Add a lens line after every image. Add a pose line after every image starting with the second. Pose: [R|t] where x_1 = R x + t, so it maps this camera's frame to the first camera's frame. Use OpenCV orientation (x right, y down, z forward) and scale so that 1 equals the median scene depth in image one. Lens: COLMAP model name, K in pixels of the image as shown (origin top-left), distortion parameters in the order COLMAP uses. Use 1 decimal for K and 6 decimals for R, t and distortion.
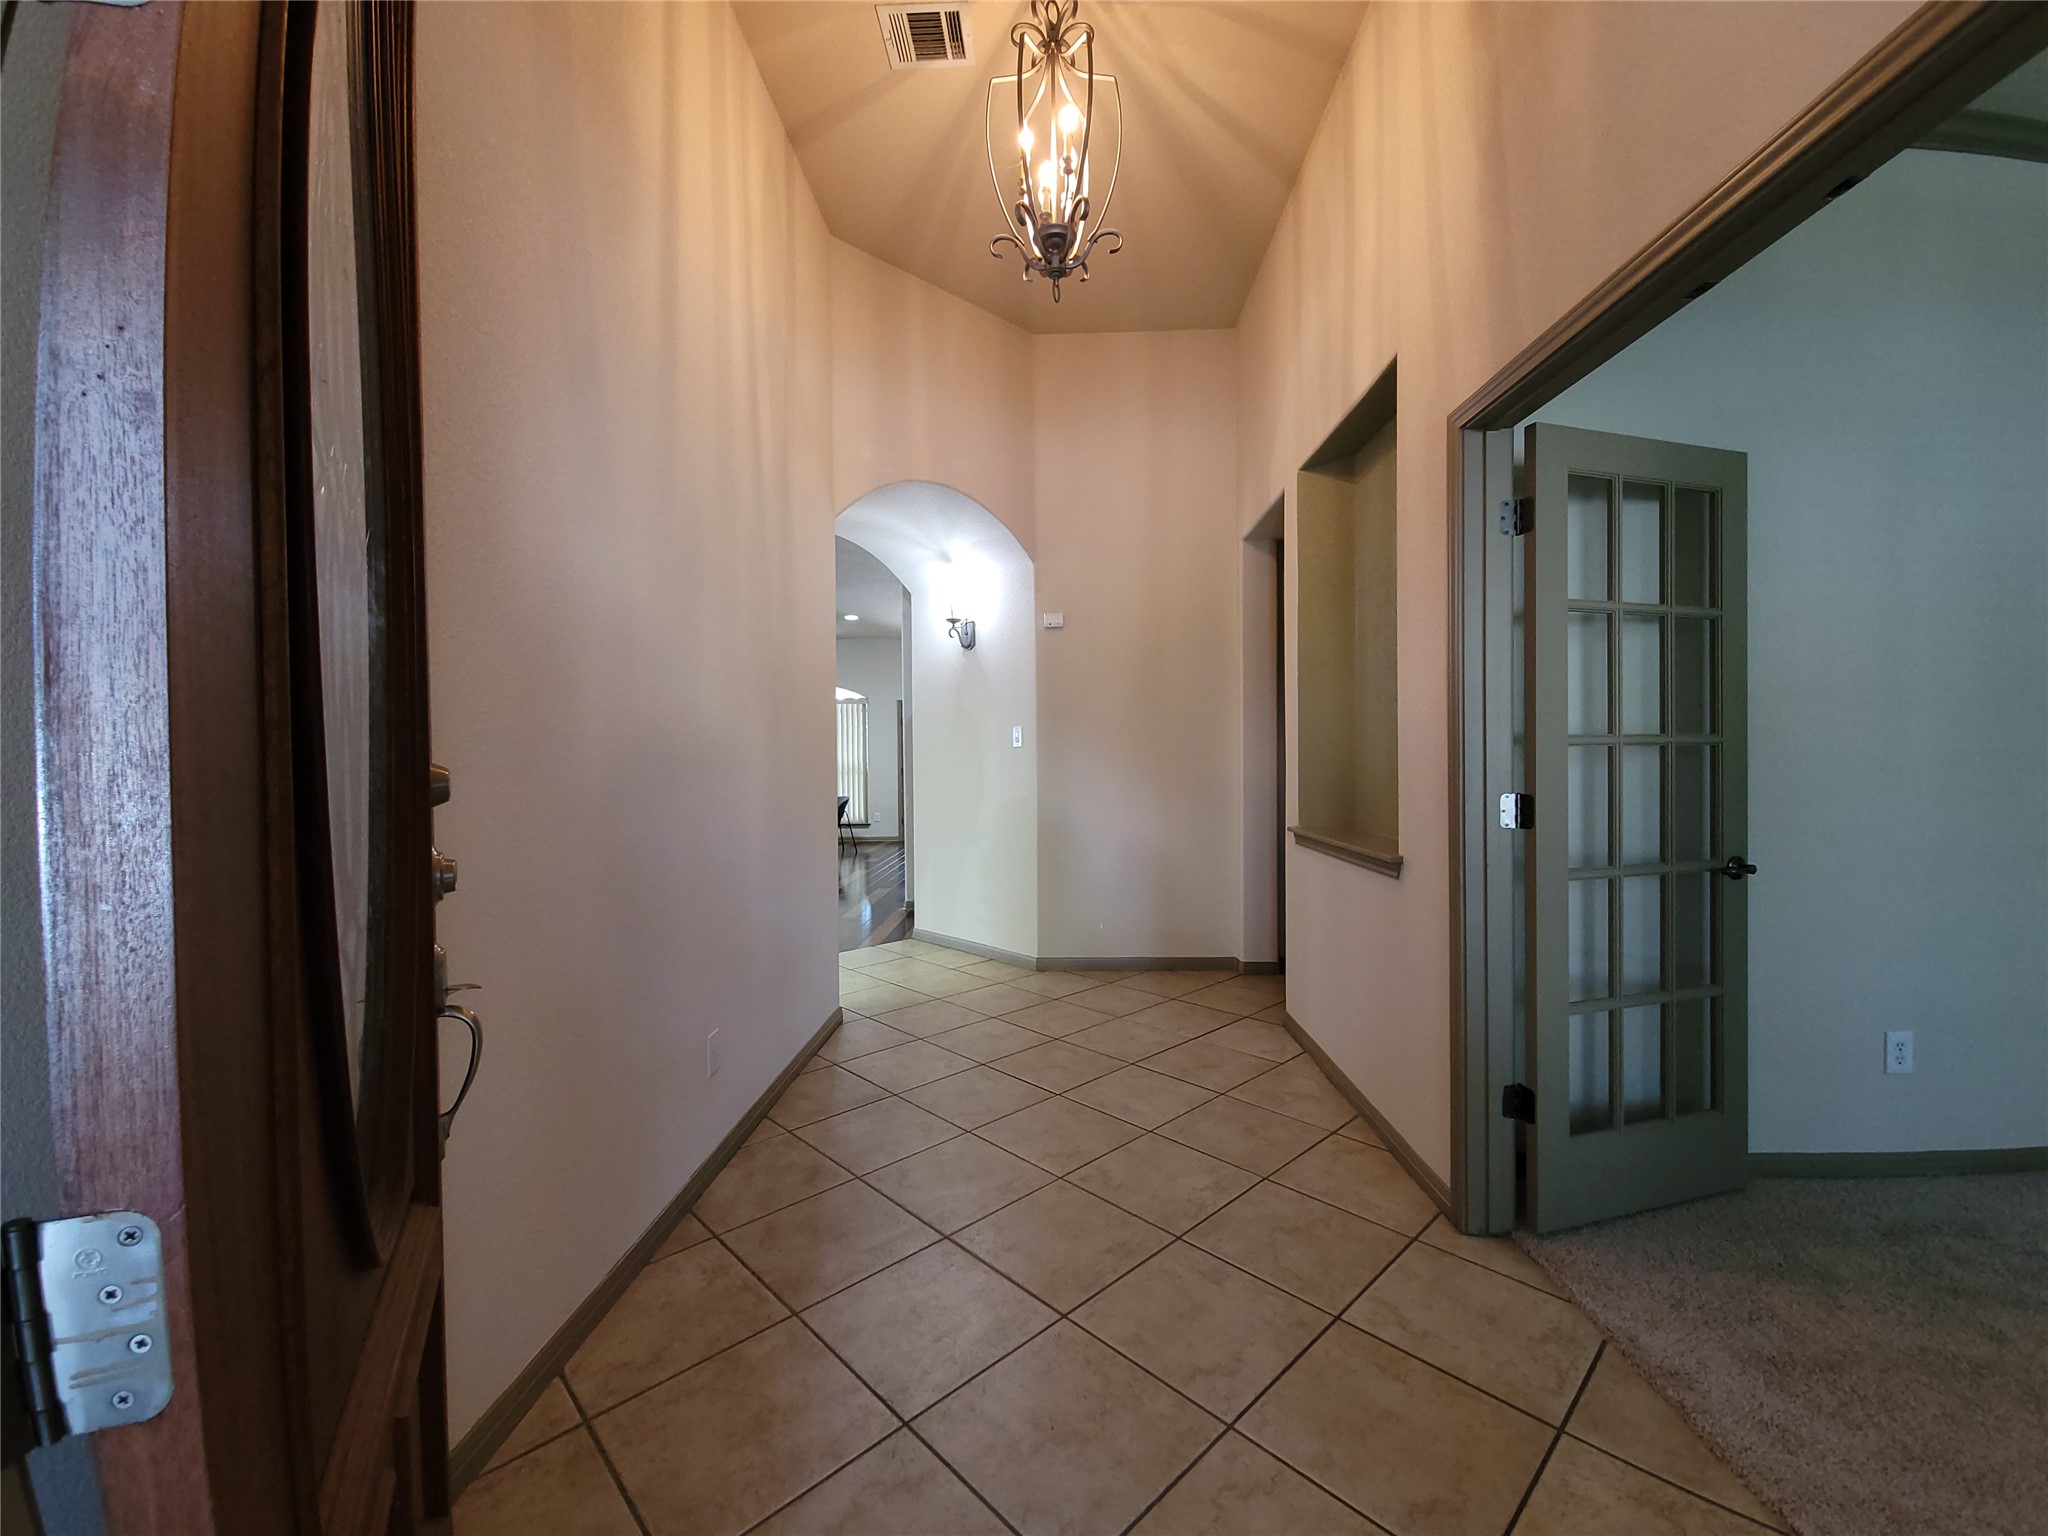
lens RADIAL K [[828.0, 0, 1032.5], [0, 828.0, 770.2], [0, 0, 1]] dist [0.008934, -0.007058]
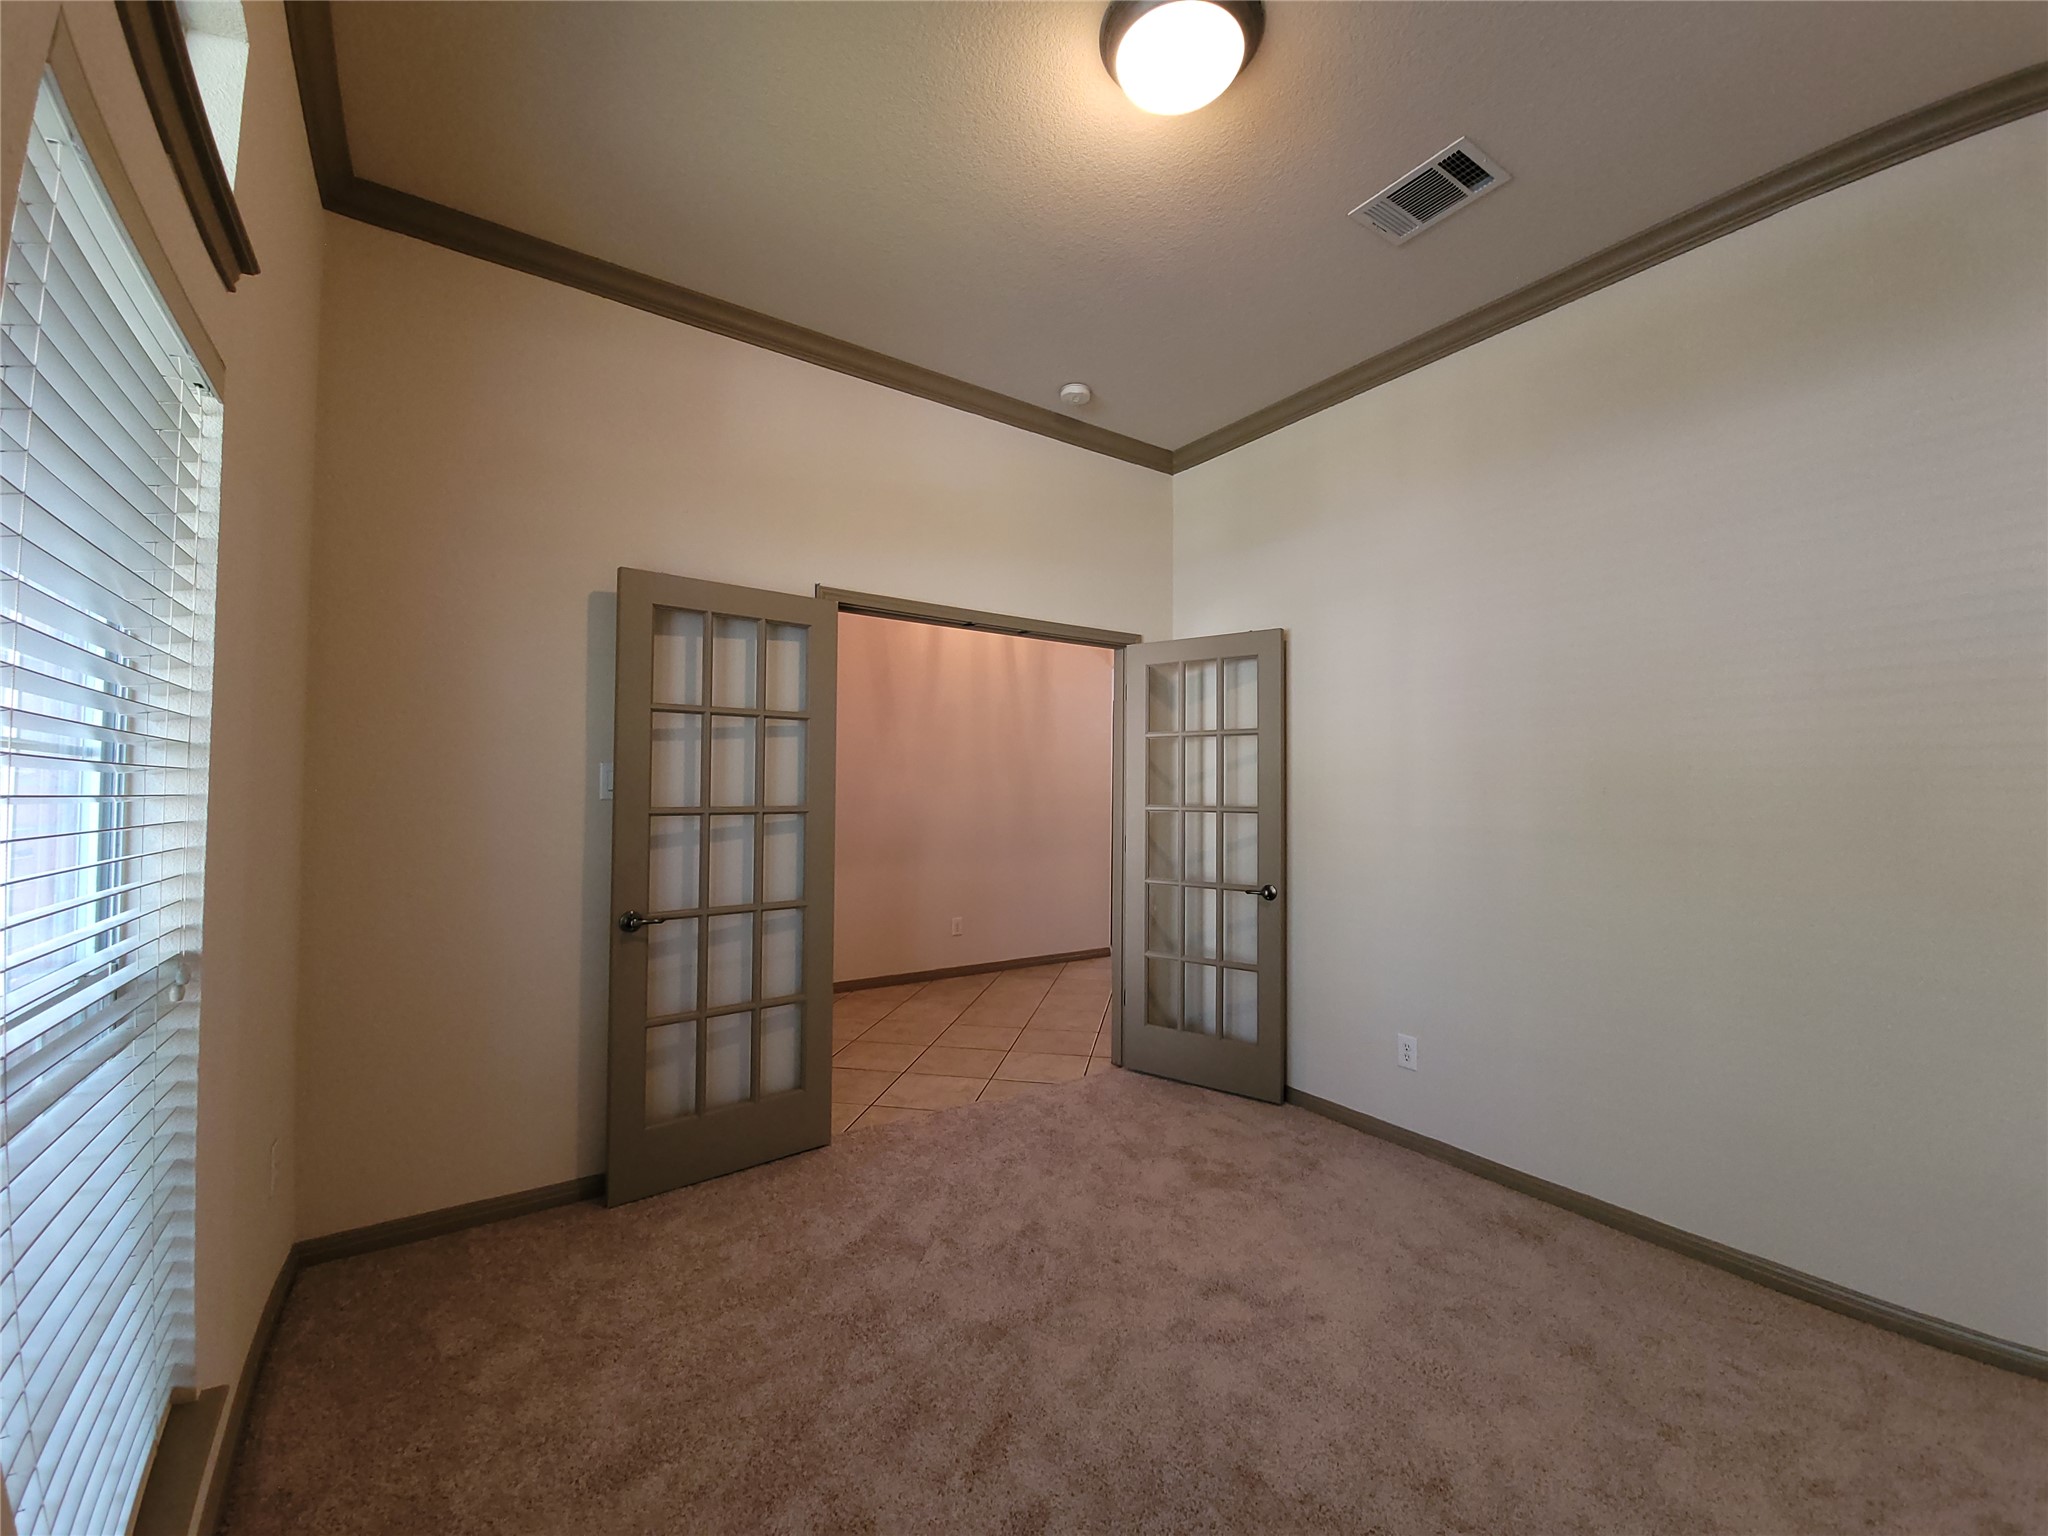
lens RADIAL K [[828.0, 0, 1032.5], [0, 828.0, 770.2], [0, 0, 1]] dist [0.008934, -0.007058]
pose [[0.606197, -0.000821, -0.795314, 1.747427], [-0.024000, 0.999525, -0.019325, -0.072008], [0.794952, 0.030802, 0.605890, -0.304650]]
